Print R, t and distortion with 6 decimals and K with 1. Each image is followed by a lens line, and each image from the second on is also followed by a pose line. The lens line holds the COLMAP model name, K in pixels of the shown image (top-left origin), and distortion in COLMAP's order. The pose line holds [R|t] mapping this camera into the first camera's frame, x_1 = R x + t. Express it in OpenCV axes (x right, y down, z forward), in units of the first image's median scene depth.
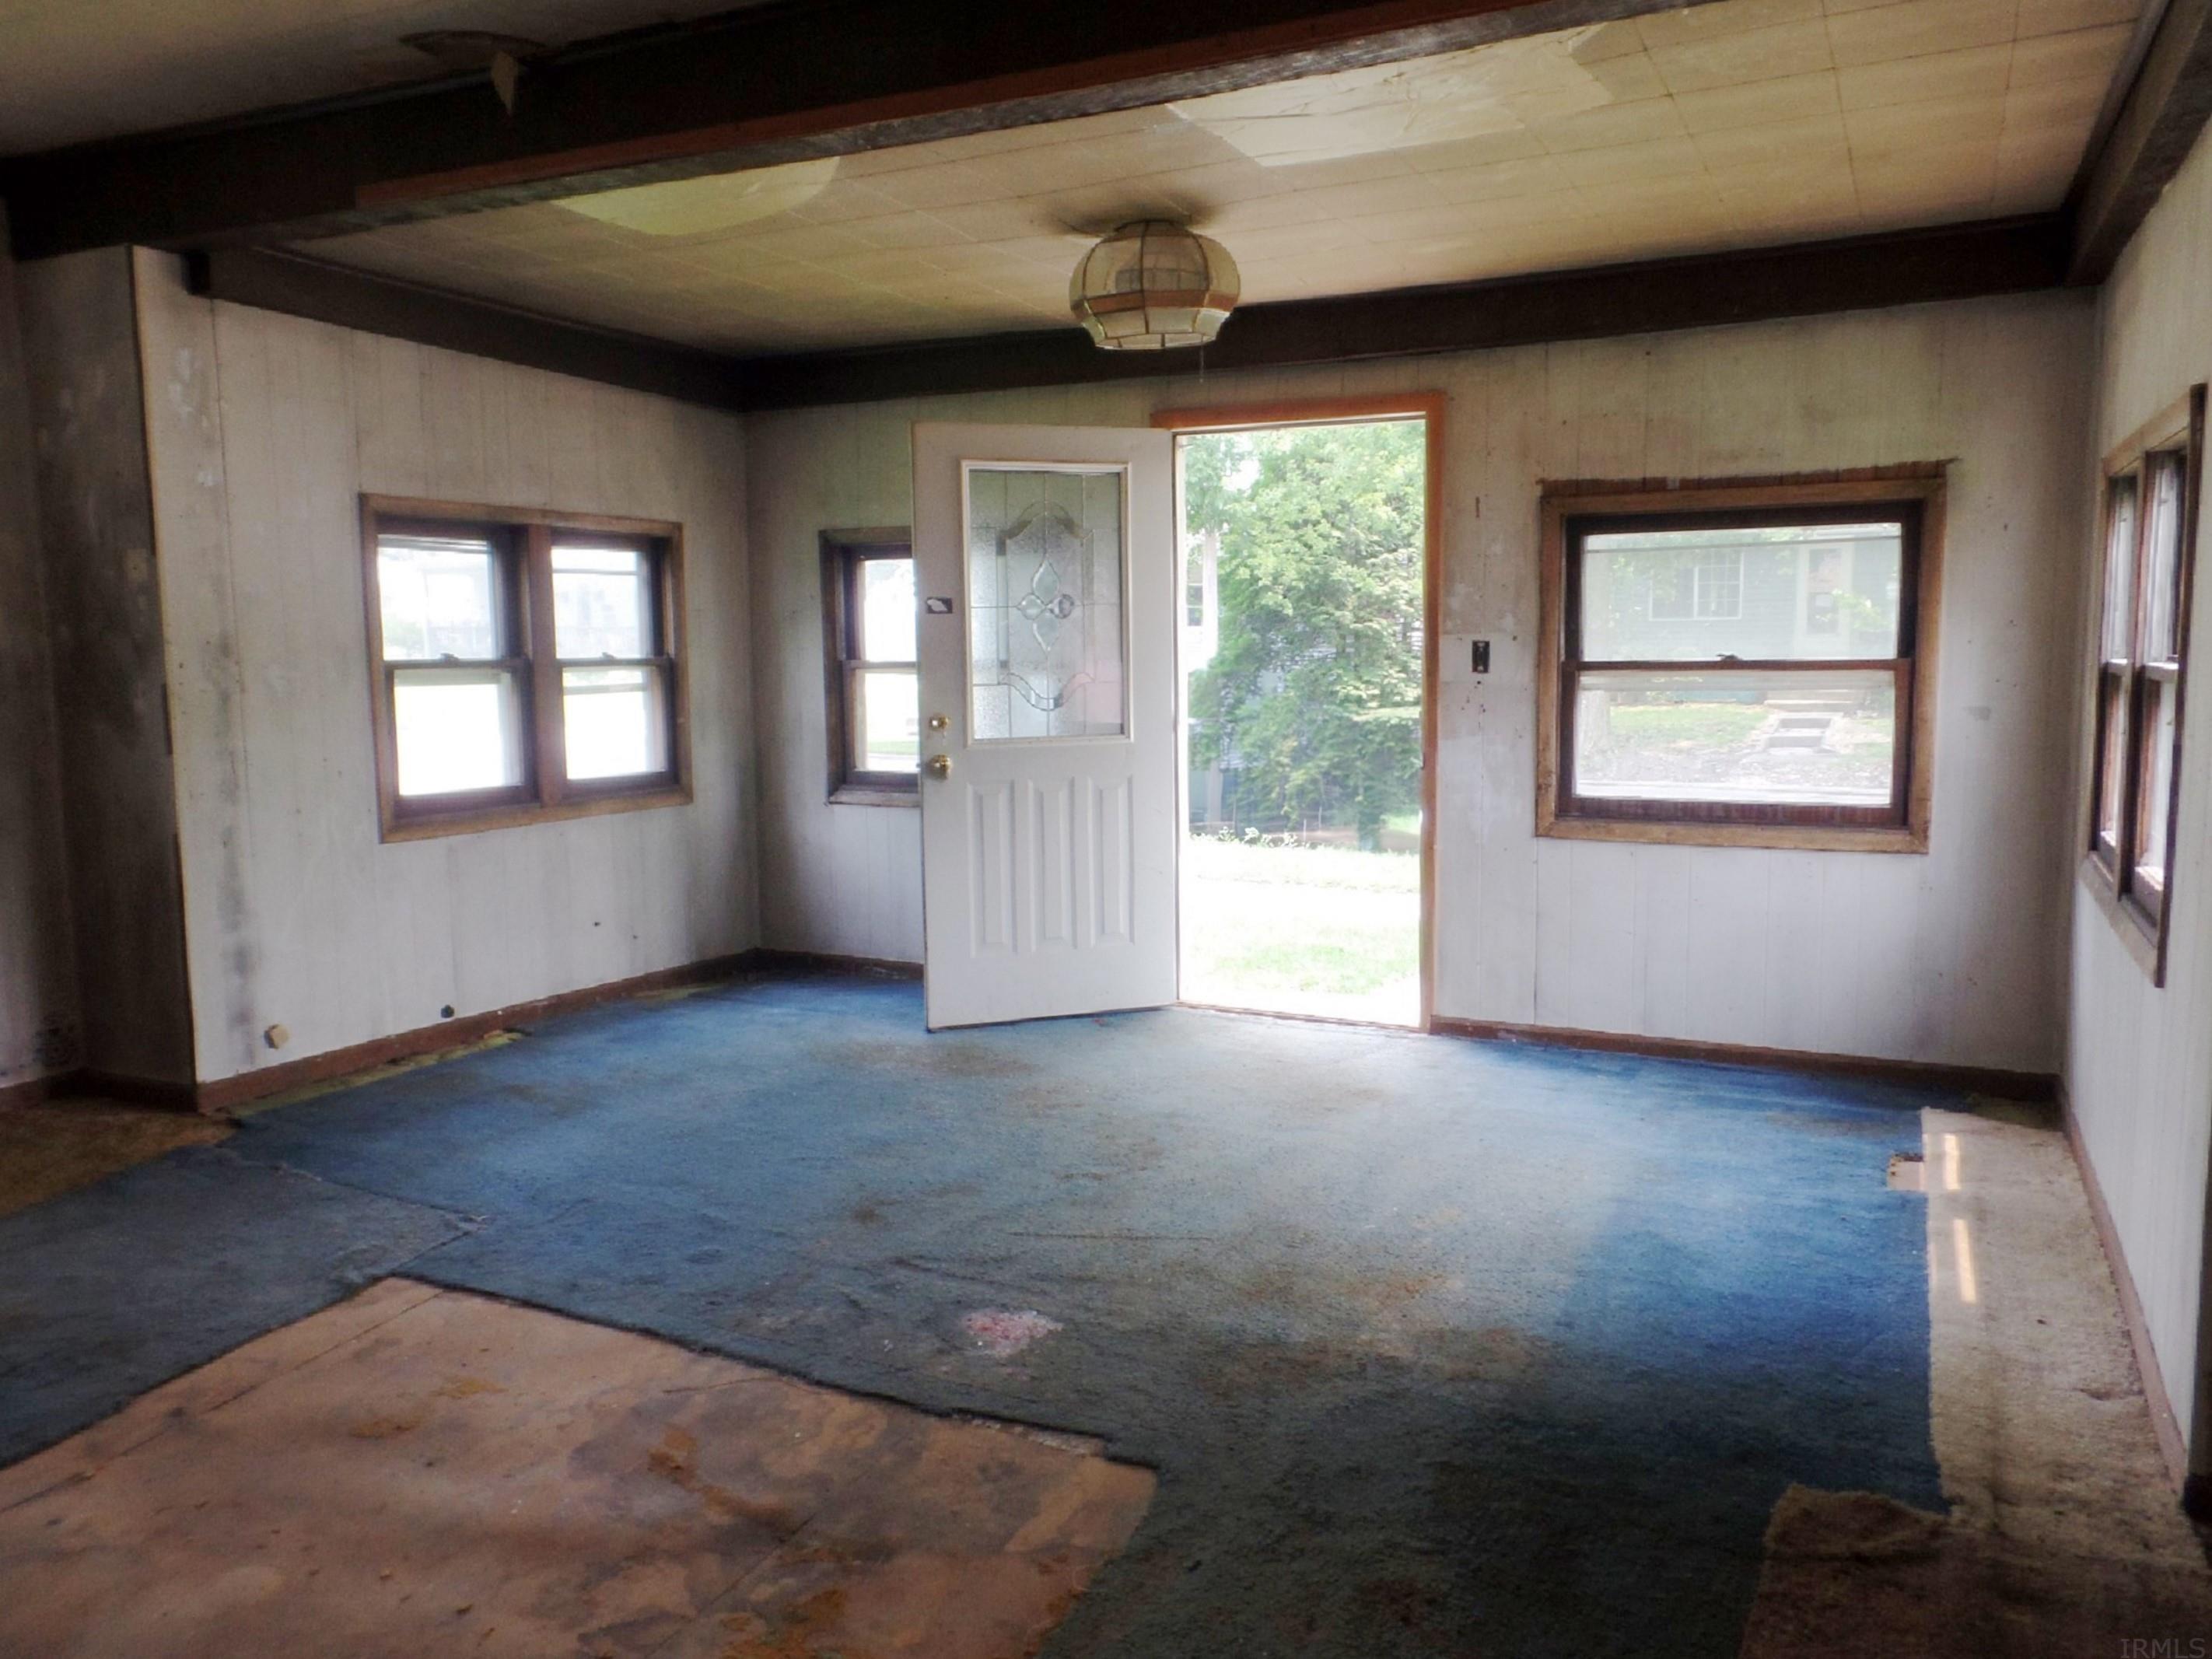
lens RADIAL K [[1575.0, 0, 1115.5], [0, 1575.0, 836.1], [0, 0, 1]] dist [0.001667, 0.000397]
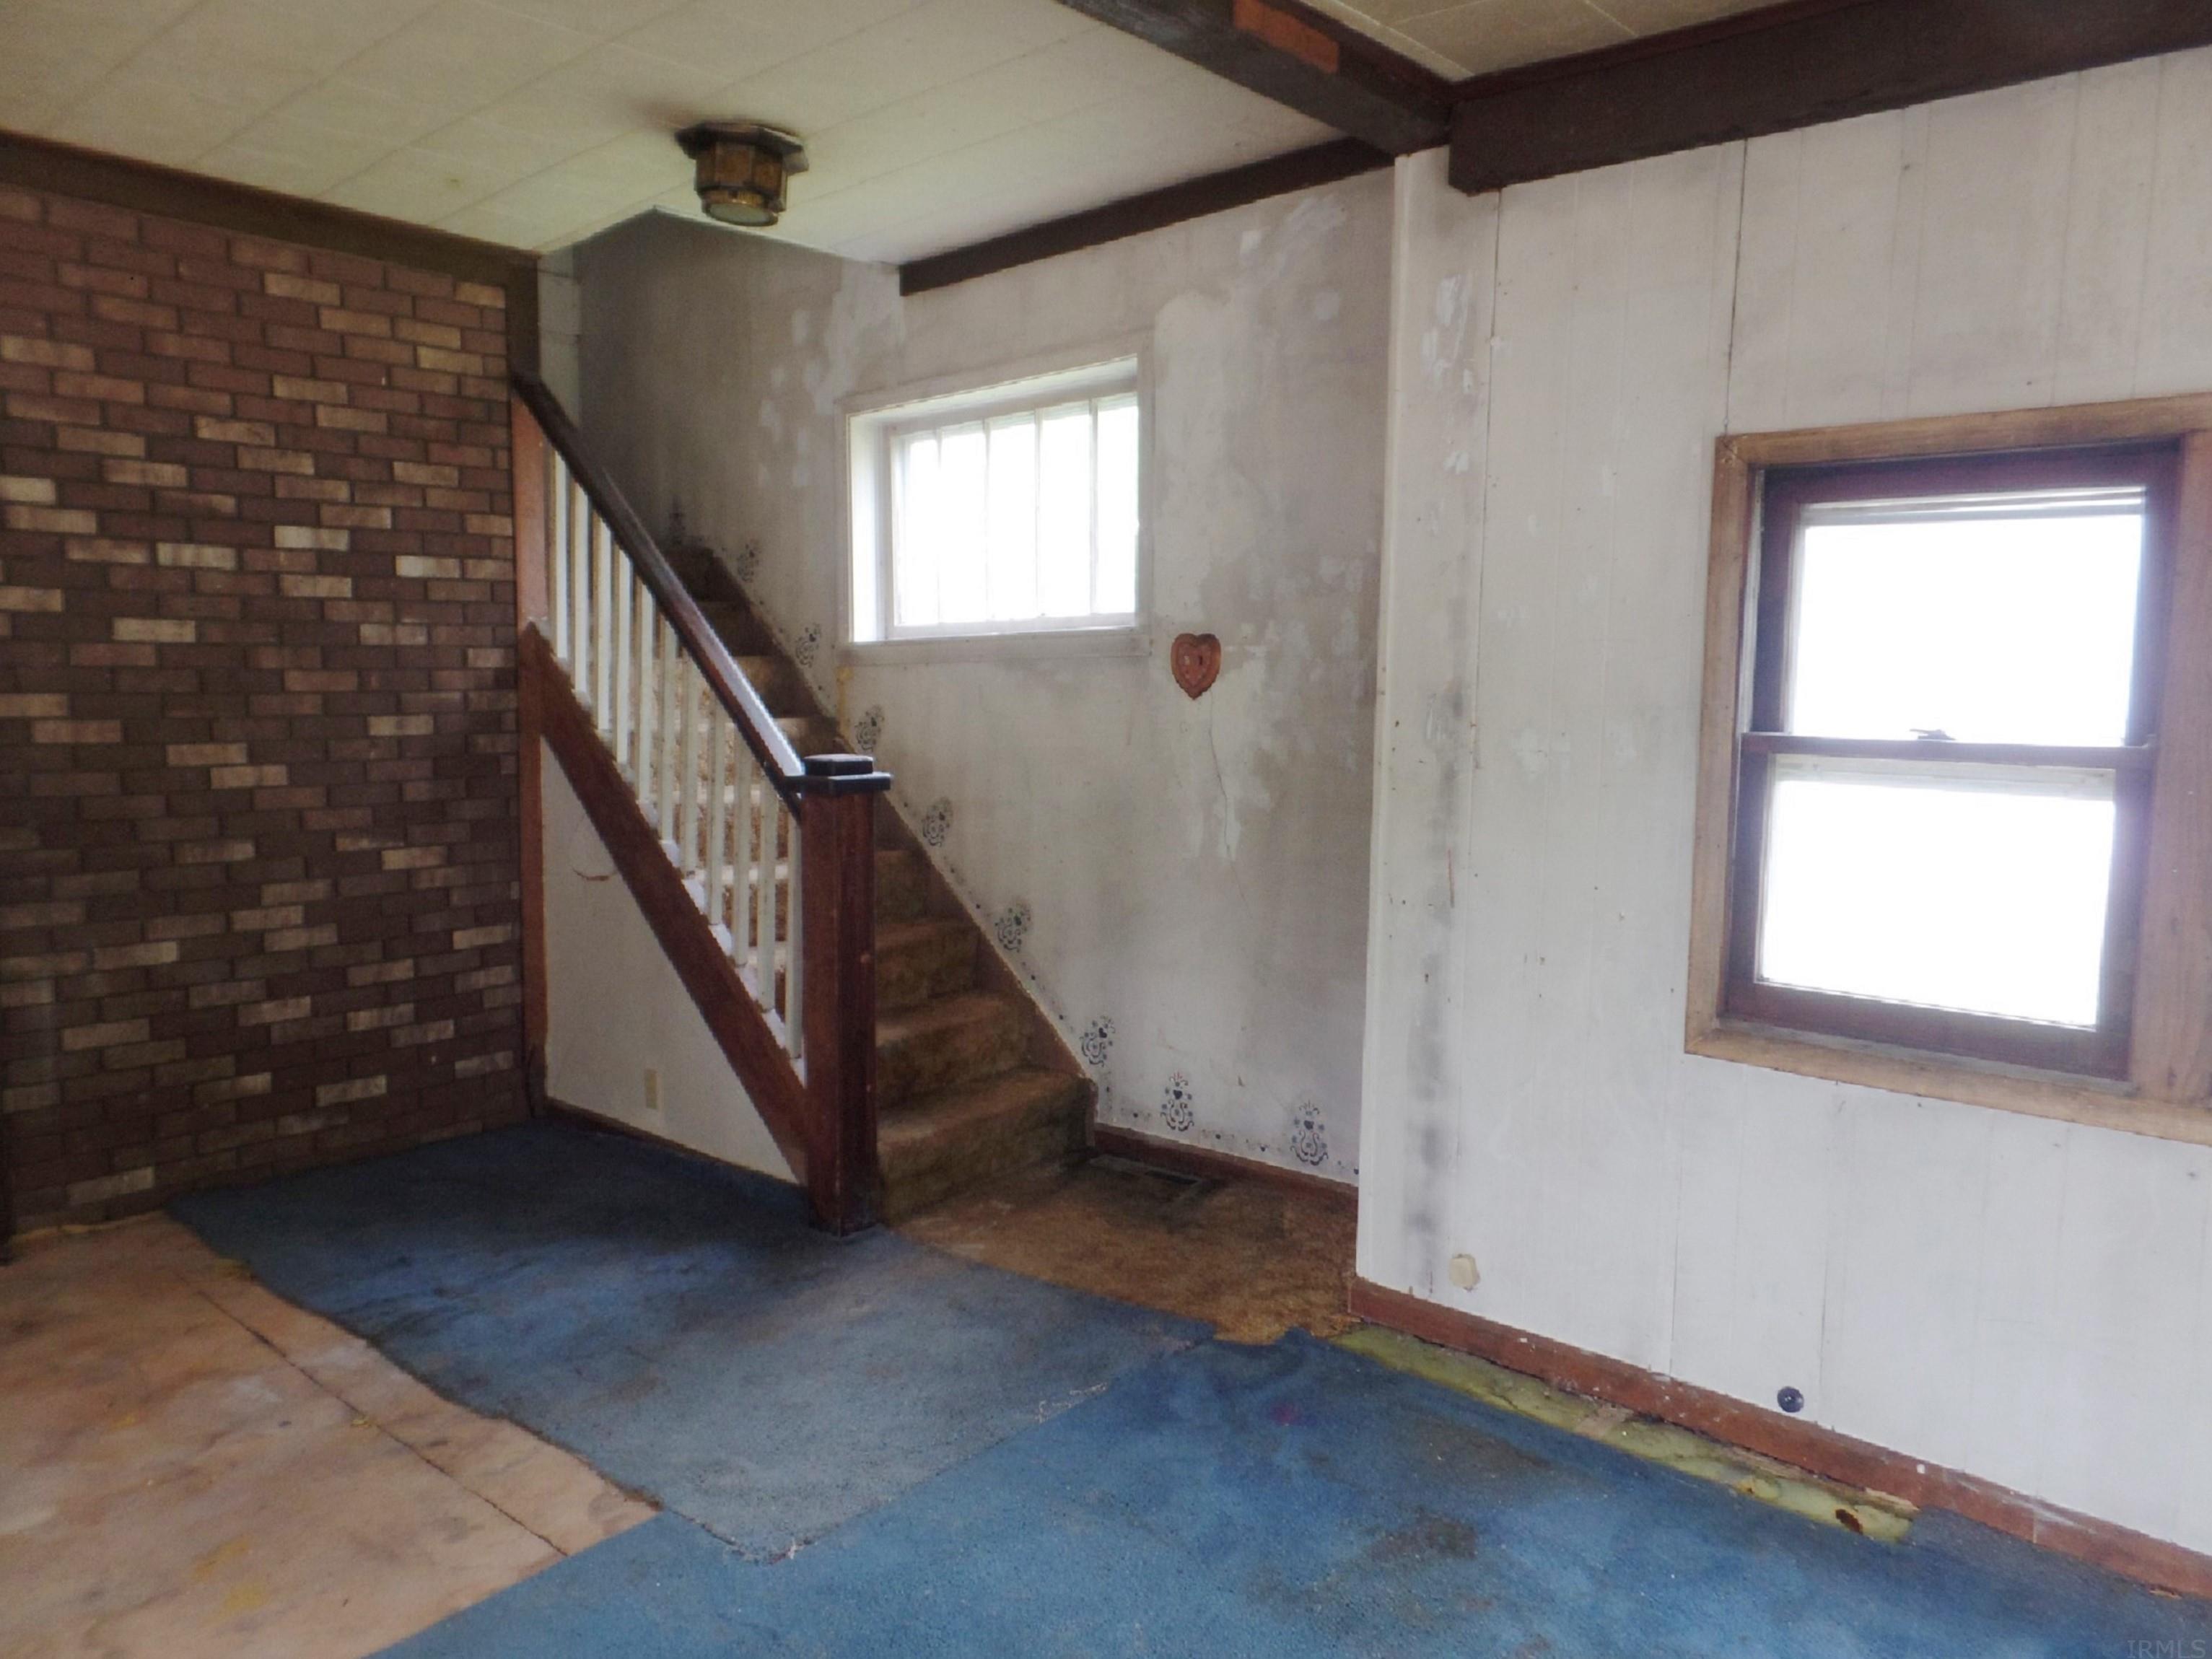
lens RADIAL K [[1574.9, 0, 1115.5], [0, 1574.9, 836.1], [0, 0, 1]] dist [0.001667, 0.000397]
pose [[-0.269935, 0.118724, -0.955531, 0.144683], [-0.119087, 0.980634, 0.155485, -0.153054], [0.955486, 0.155762, -0.250569, 1.045428]]
